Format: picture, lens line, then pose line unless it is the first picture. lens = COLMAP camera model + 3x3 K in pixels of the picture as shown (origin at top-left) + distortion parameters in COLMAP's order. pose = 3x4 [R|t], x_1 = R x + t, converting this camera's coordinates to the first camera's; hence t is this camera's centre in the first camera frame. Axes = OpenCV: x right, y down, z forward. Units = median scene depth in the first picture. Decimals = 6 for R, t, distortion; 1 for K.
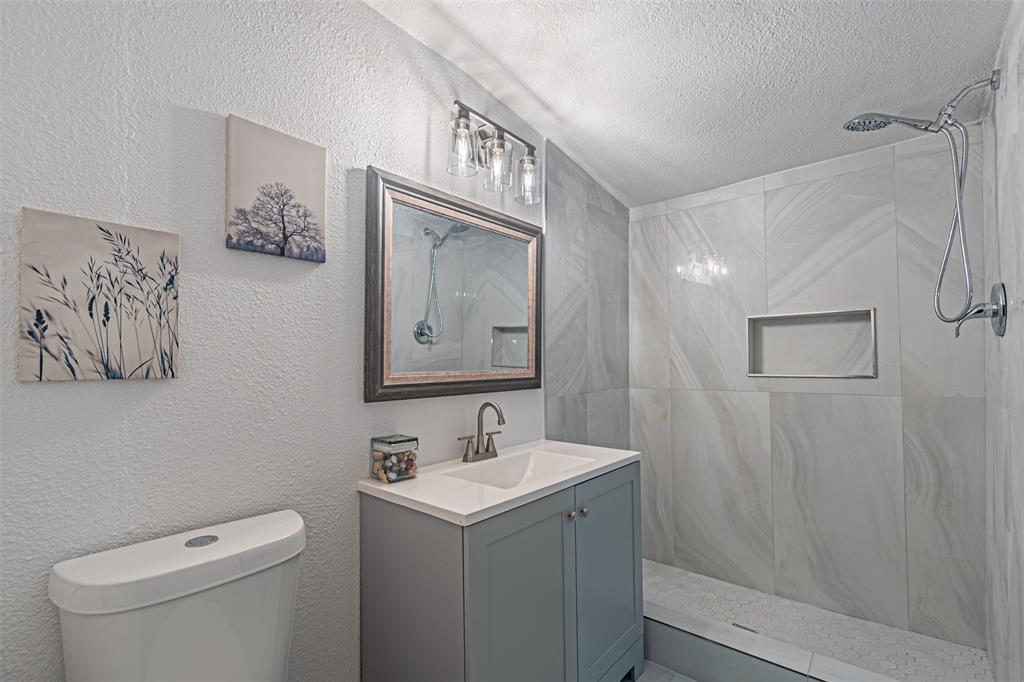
lens RADIAL K [[452.7, 0, 510.9], [0, 452.7, 349.7], [0, 0, 1]] dist [0.000902, -0.000483]
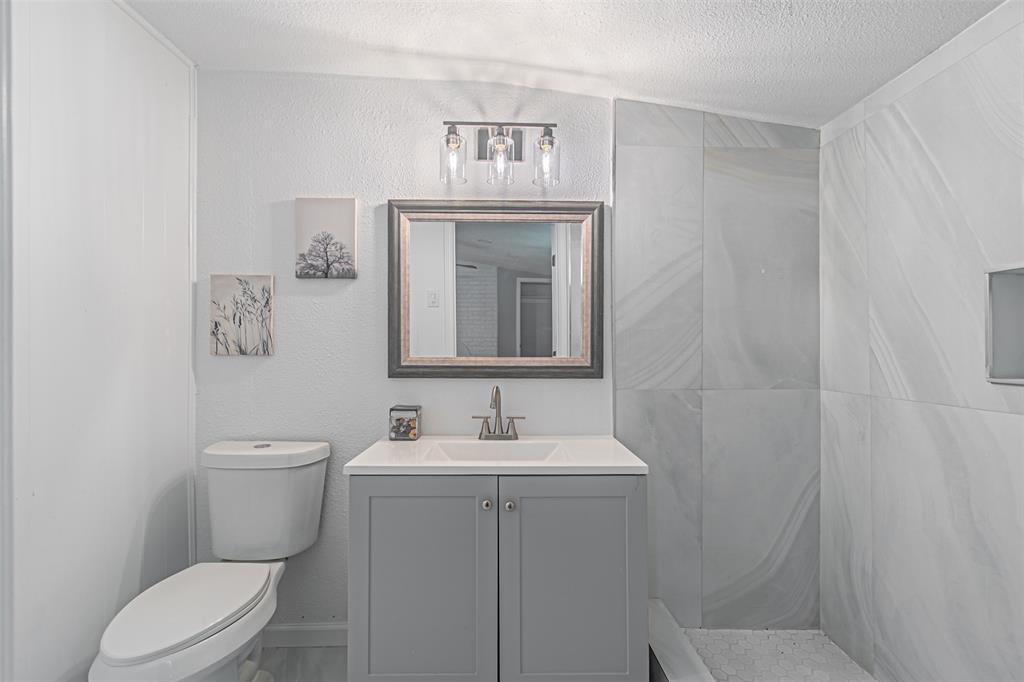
lens RADIAL K [[452.7, 0, 509.1], [0, 452.7, 339.5], [0, 0, 1]] dist [0.000902, -0.000483]
pose [[0.665573, 0.000381, -0.746333, 0.890898], [0.009815, 0.999909, 0.009263, -0.005512], [0.746269, -0.013491, 0.665508, 0.366081]]
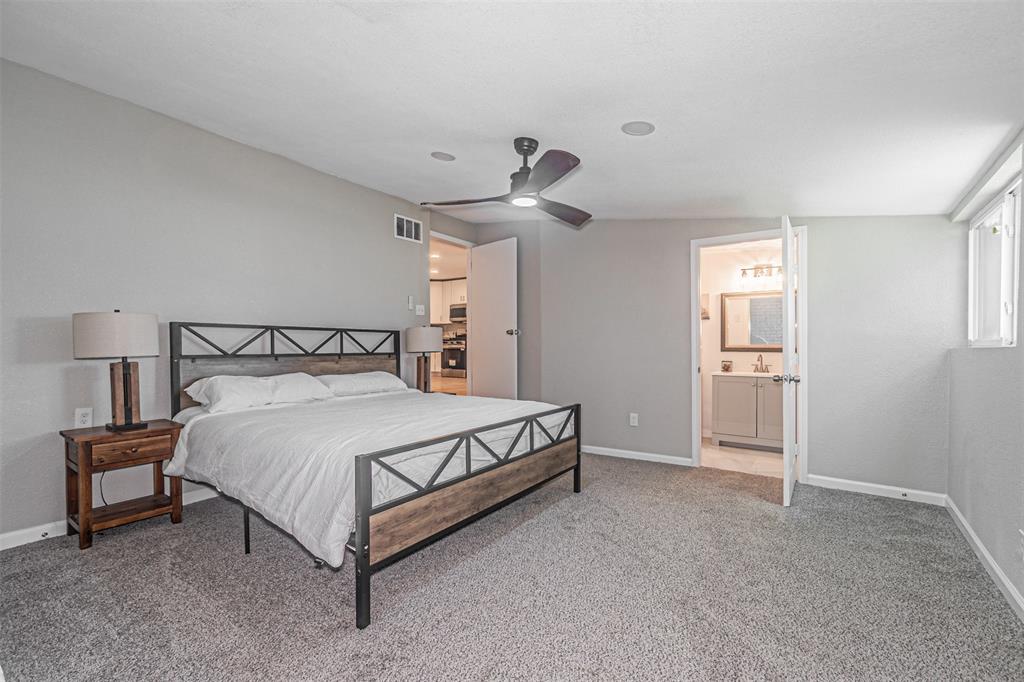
lens RADIAL K [[452.7, 0, 511.4], [0, 452.7, 350.4], [0, 0, 1]] dist [0.000902, -0.000483]
pose [[0.096254, 0.017628, -0.995201, 3.446873], [0.016675, 0.999674, 0.019320, -0.003694], [0.995217, -0.018454, 0.095929, -1.226863]]
